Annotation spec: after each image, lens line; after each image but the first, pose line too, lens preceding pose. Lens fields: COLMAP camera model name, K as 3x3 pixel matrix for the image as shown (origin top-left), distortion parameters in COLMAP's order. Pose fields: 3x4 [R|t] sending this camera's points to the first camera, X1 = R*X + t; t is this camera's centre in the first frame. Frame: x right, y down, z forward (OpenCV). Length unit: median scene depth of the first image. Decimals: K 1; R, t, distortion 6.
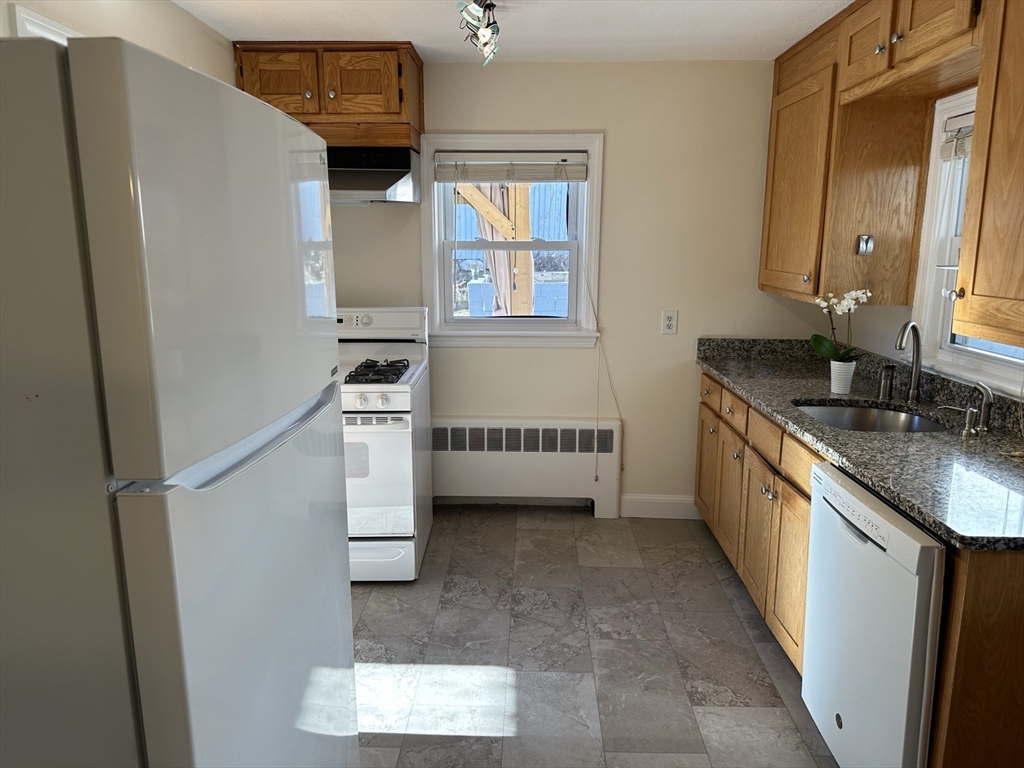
lens RADIAL K [[721.4, 0, 512.0], [0, 721.4, 384.0], [0, 0, 1]] dist [0.201830, -0.394943]
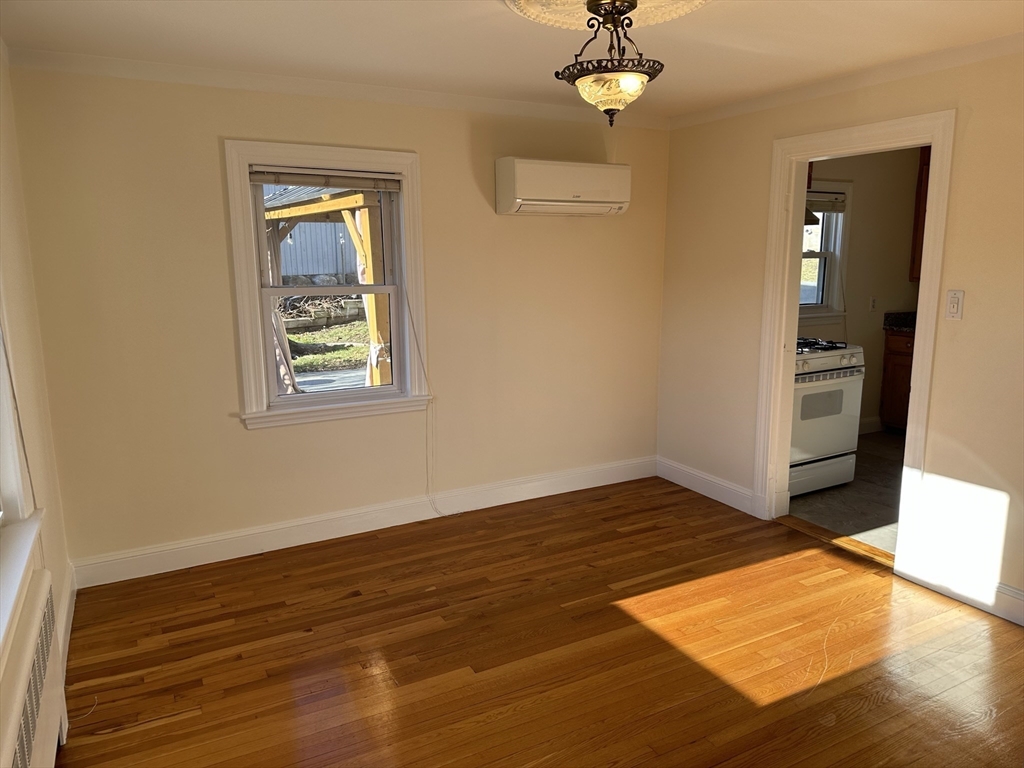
lens RADIAL K [[719.8, 0, 508.1], [0, 719.8, 380.8], [0, 0, 1]] dist [0.007000, 0.000229]
pose [[0.870329, -0.097190, 0.482785, -1.266905], [0.107974, 0.994139, 0.005482, -0.014505], [-0.480488, 0.047357, 0.875721, 0.045374]]
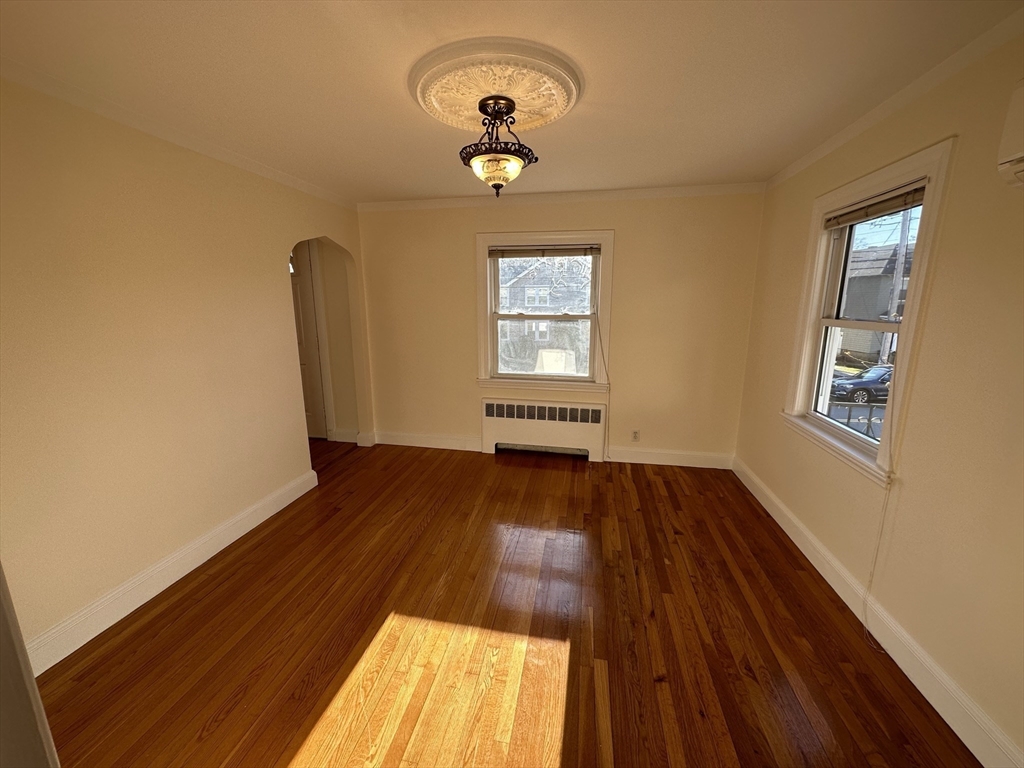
lens RADIAL K [[398.0, 0, 511.7], [0, 398.0, 382.0], [0, 0, 1]] dist [0.000608, 0.000046]
pose [[-0.163414, 0.190396, -0.968011, -0.332920], [-0.187179, 0.957395, 0.219907, -0.122911], [0.968638, 0.217127, -0.120813, 0.687335]]
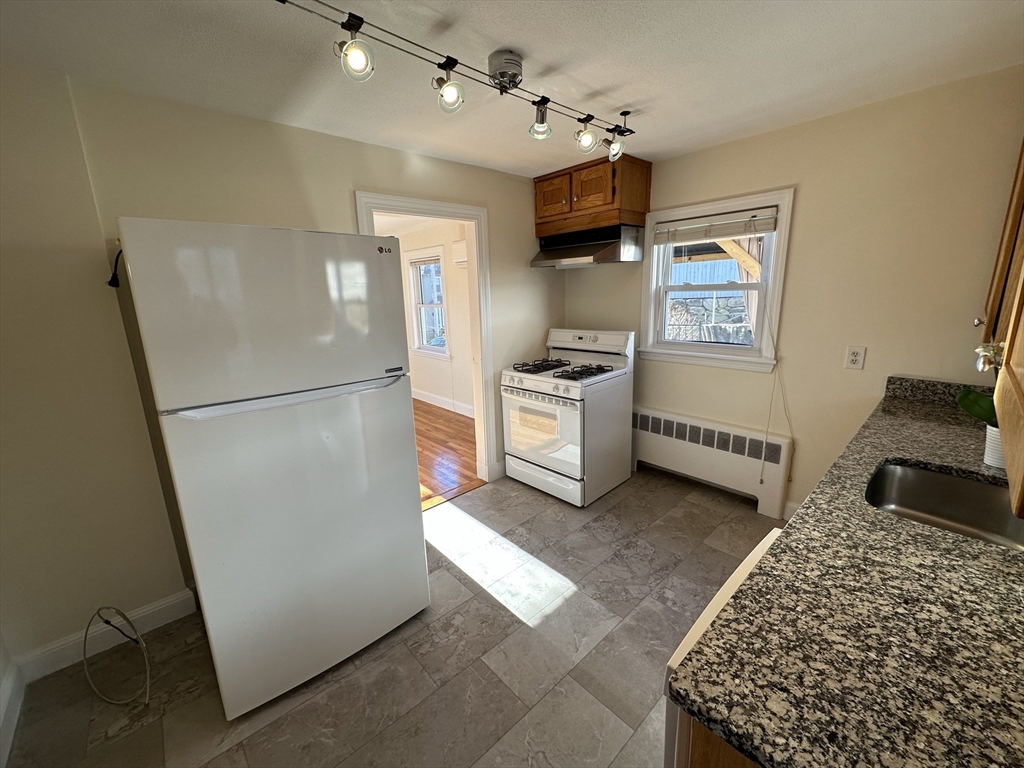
lens RADIAL K [[410.7, 0, 508.8], [0, 410.7, 386.4], [0, 0, 1]] dist [0.000751, 0.000071]
pose [[0.694383, 0.141267, -0.705603, 0.307639], [-0.106824, 0.989913, 0.093063, -0.048001], [0.711632, 0.010754, 0.702470, 0.240432]]
